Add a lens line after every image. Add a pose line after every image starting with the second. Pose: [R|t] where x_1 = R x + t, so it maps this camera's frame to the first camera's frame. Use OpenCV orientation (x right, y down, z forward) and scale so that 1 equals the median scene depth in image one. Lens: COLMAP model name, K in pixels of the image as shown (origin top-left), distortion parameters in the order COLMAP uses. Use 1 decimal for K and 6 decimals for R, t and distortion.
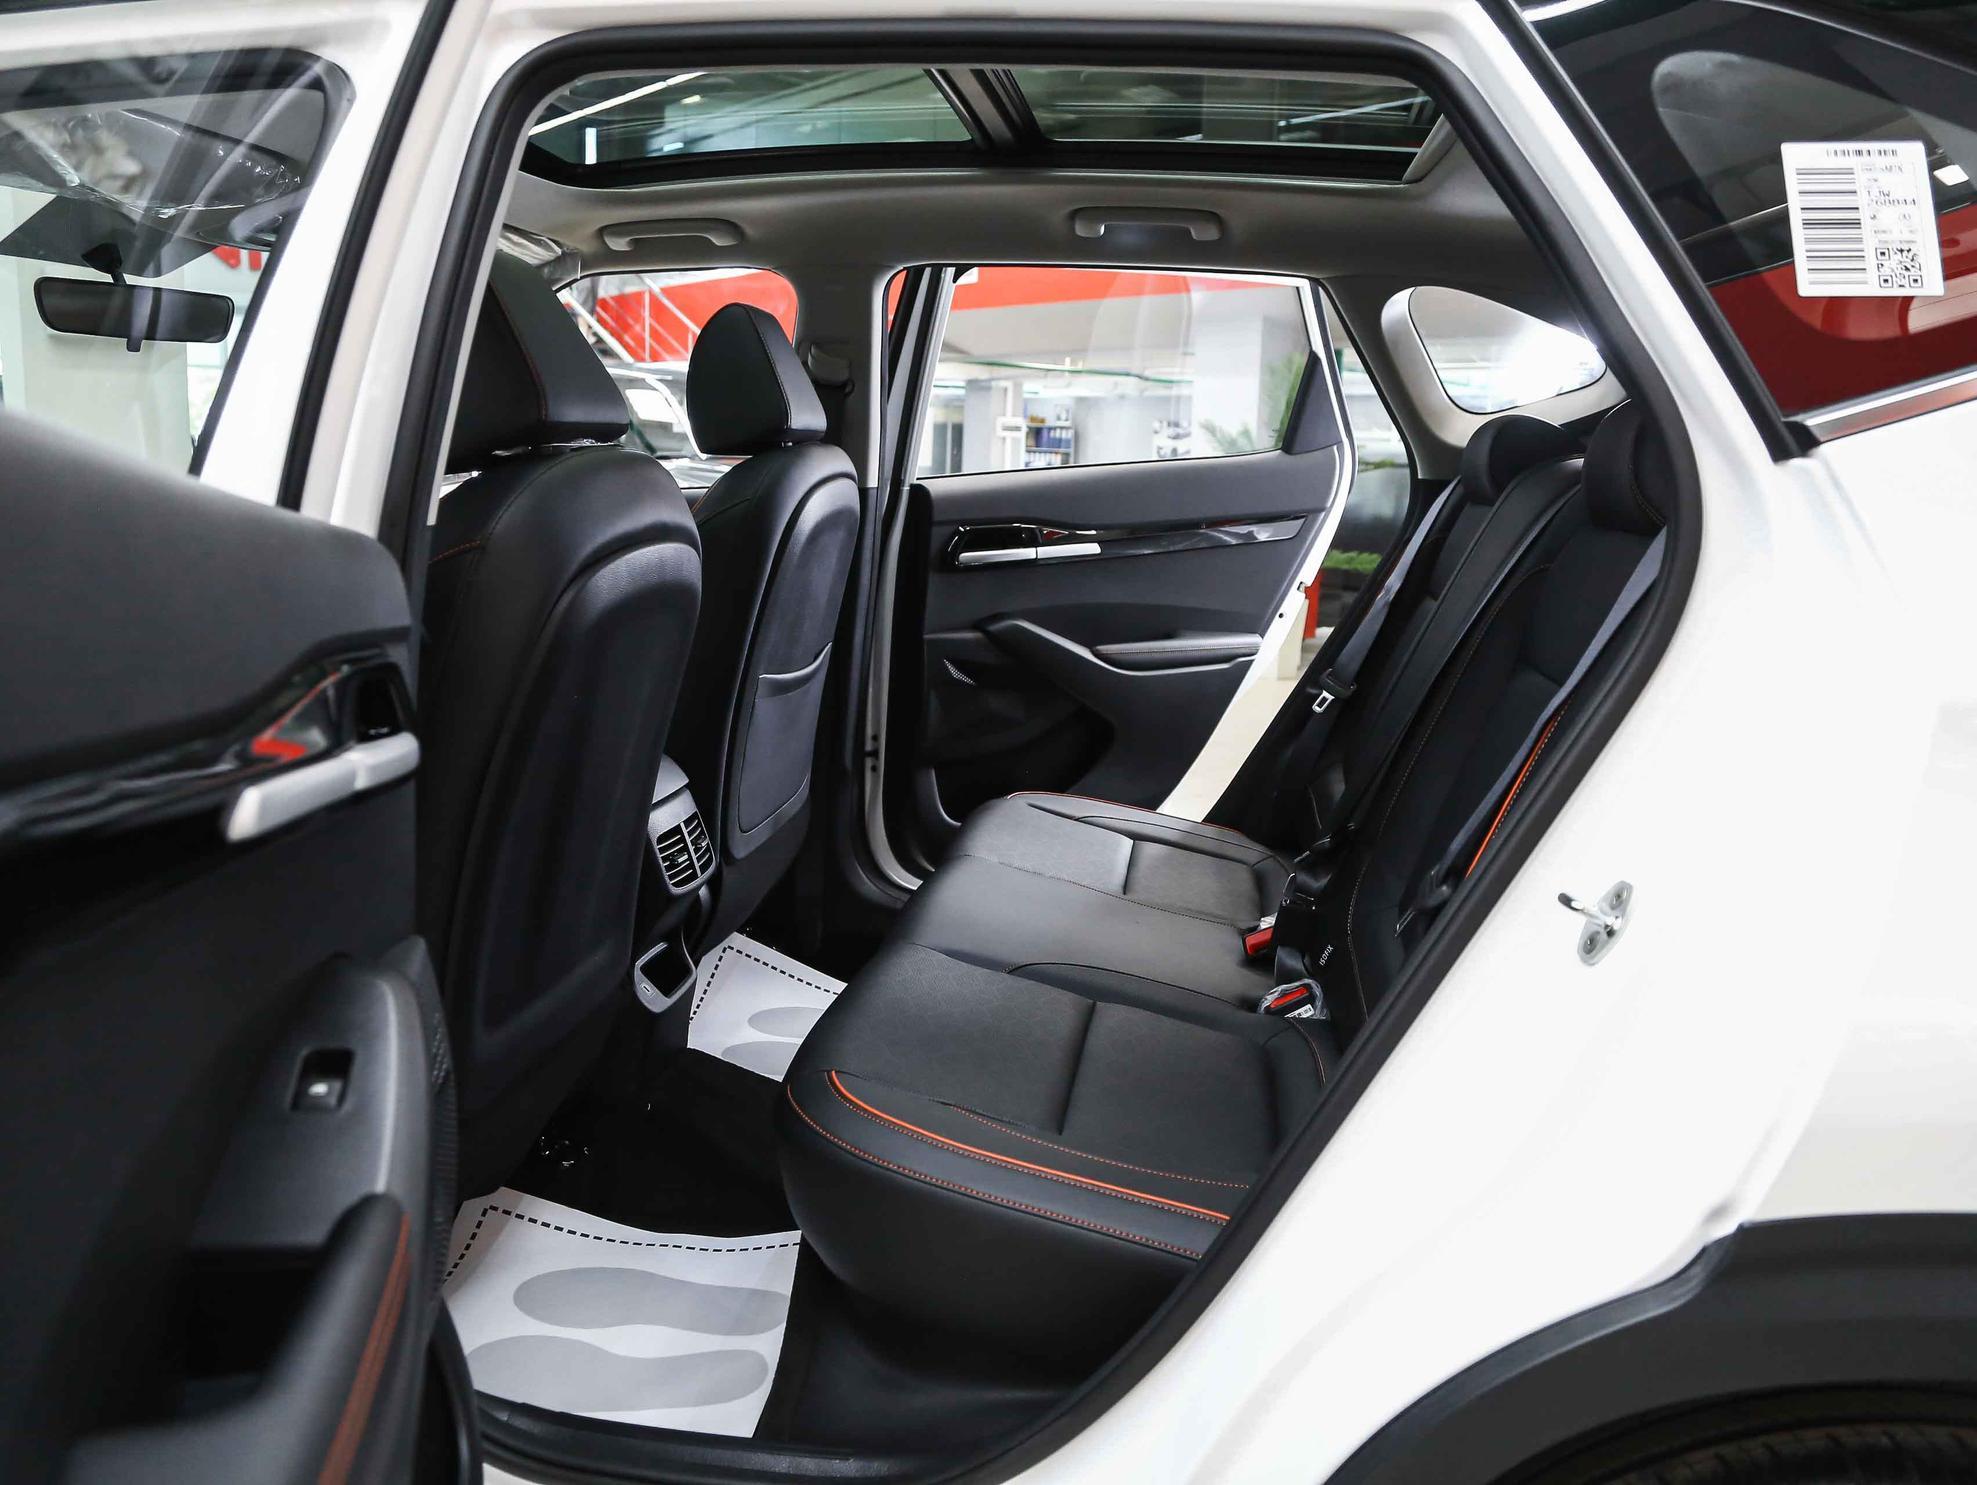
lens RADIAL K [[1530.8, 0, 991.3], [0, 1530.8, 737.6], [0, 0, 1]] dist [-0.111246, 0.049329]
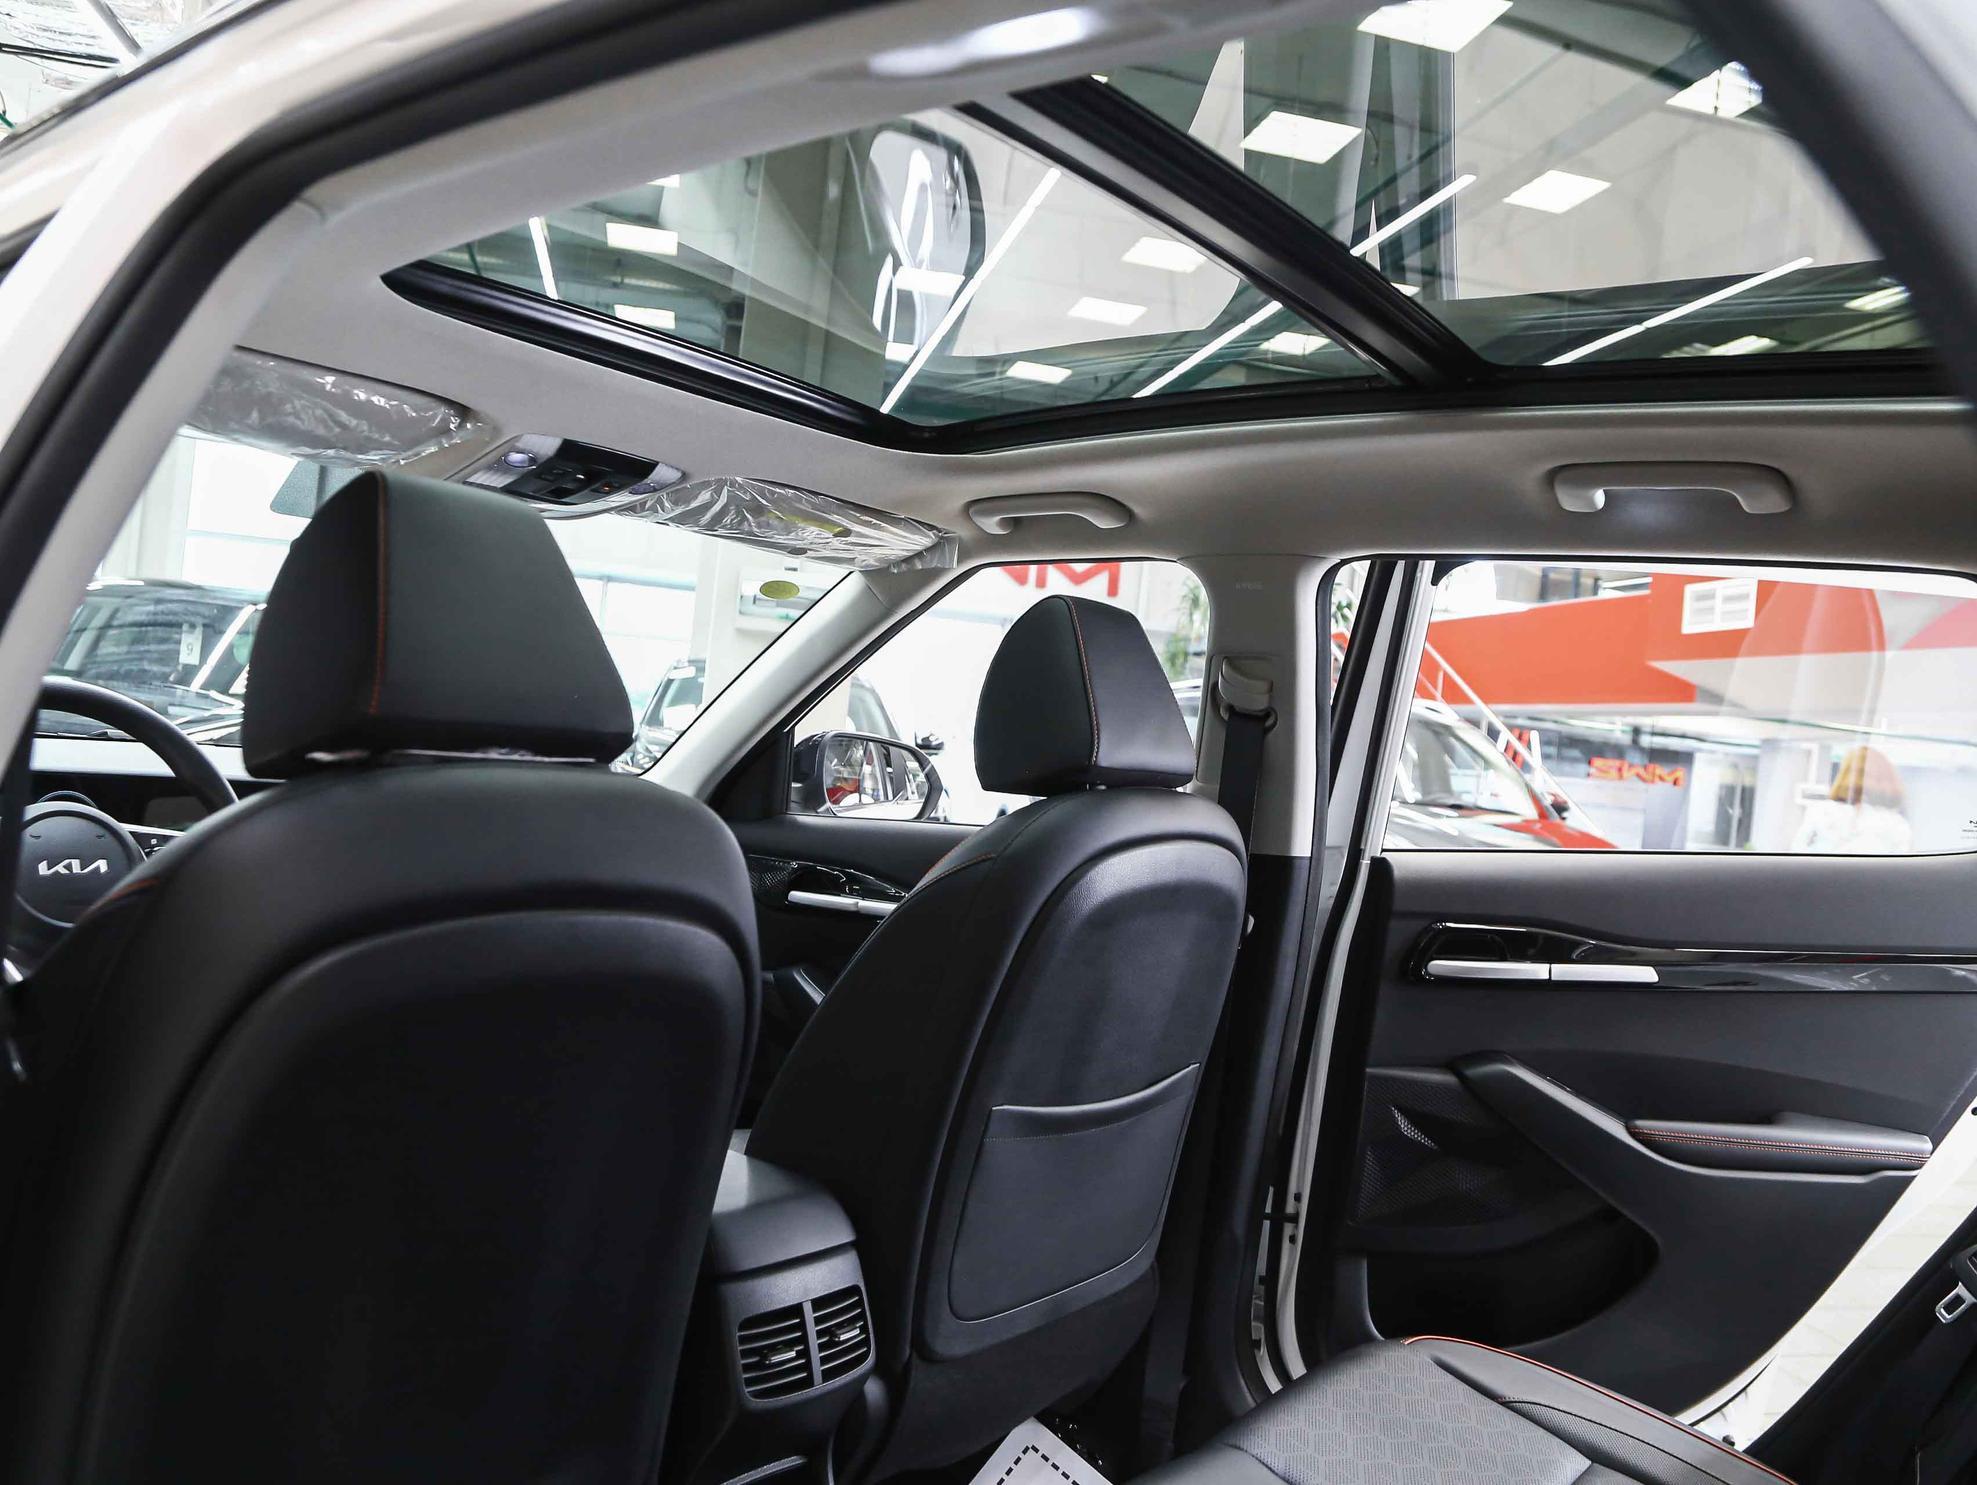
lens RADIAL K [[1530.8, 0, 982.7], [0, 1530.8, 746.2], [0, 0, 1]] dist [-0.111246, 0.049329]
pose [[0.864636, 0.061794, -0.498583, 0.145099], [-0.165578, 0.972011, -0.166671, -0.066667], [0.474329, 0.226664, 0.850668, 0.288416]]
